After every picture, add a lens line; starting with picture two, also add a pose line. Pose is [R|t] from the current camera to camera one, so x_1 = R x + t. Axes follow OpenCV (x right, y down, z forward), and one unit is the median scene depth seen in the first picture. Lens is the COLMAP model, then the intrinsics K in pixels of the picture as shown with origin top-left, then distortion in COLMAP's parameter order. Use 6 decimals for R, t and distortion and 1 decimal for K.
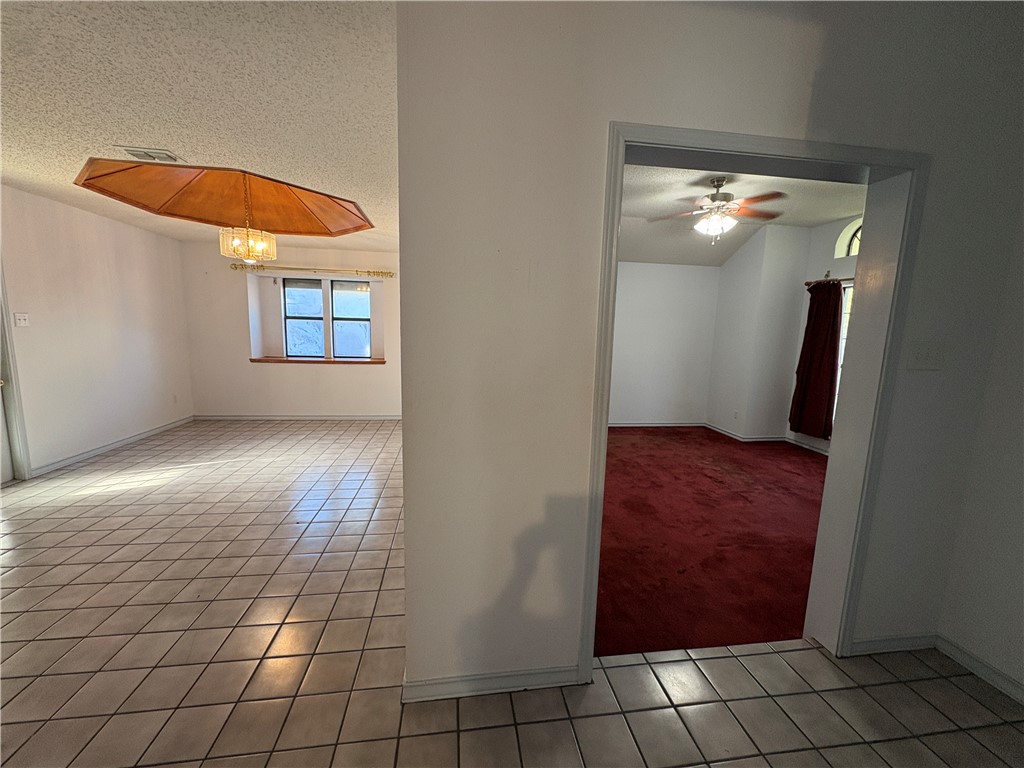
lens RADIAL K [[407.9, 0, 515.3], [0, 407.9, 385.1], [0, 0, 1]] dist [0.001510, -0.000061]
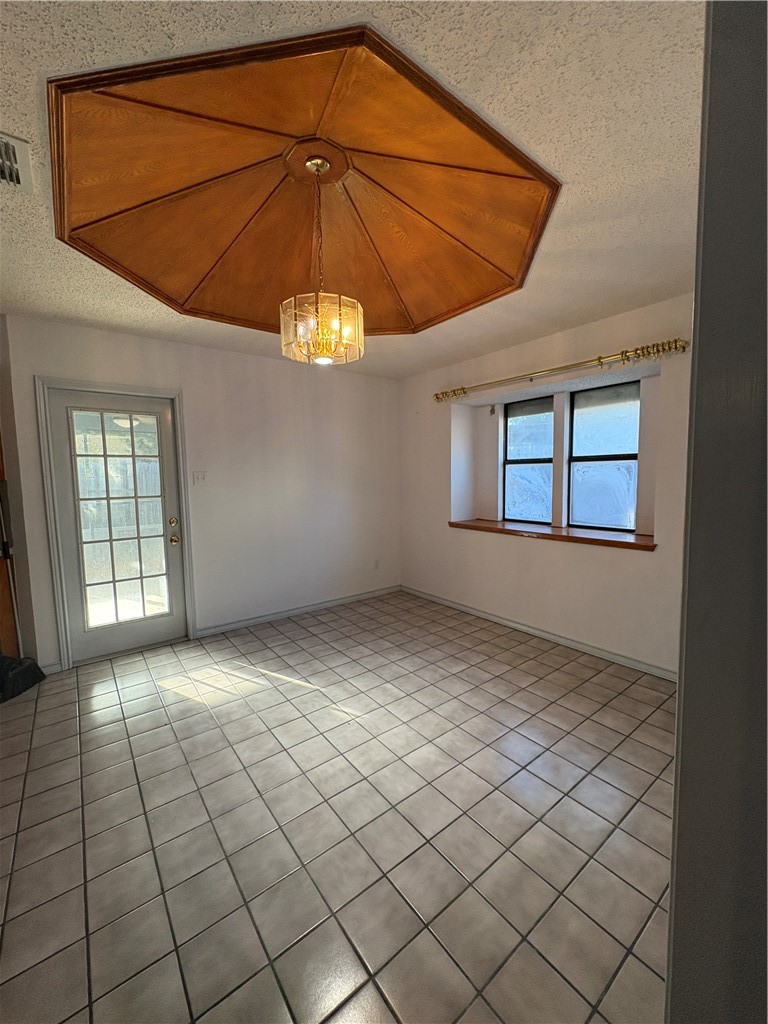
lens RADIAL K [[407.9, 0, 381.1], [0, 407.9, 510.6], [0, 0, 1]] dist [0.001510, -0.000061]
pose [[0.478053, 0.041574, -0.877347, -0.076995], [-0.090921, 0.995855, -0.002352, -0.073883], [0.873613, 0.080894, 0.479851, 0.562893]]
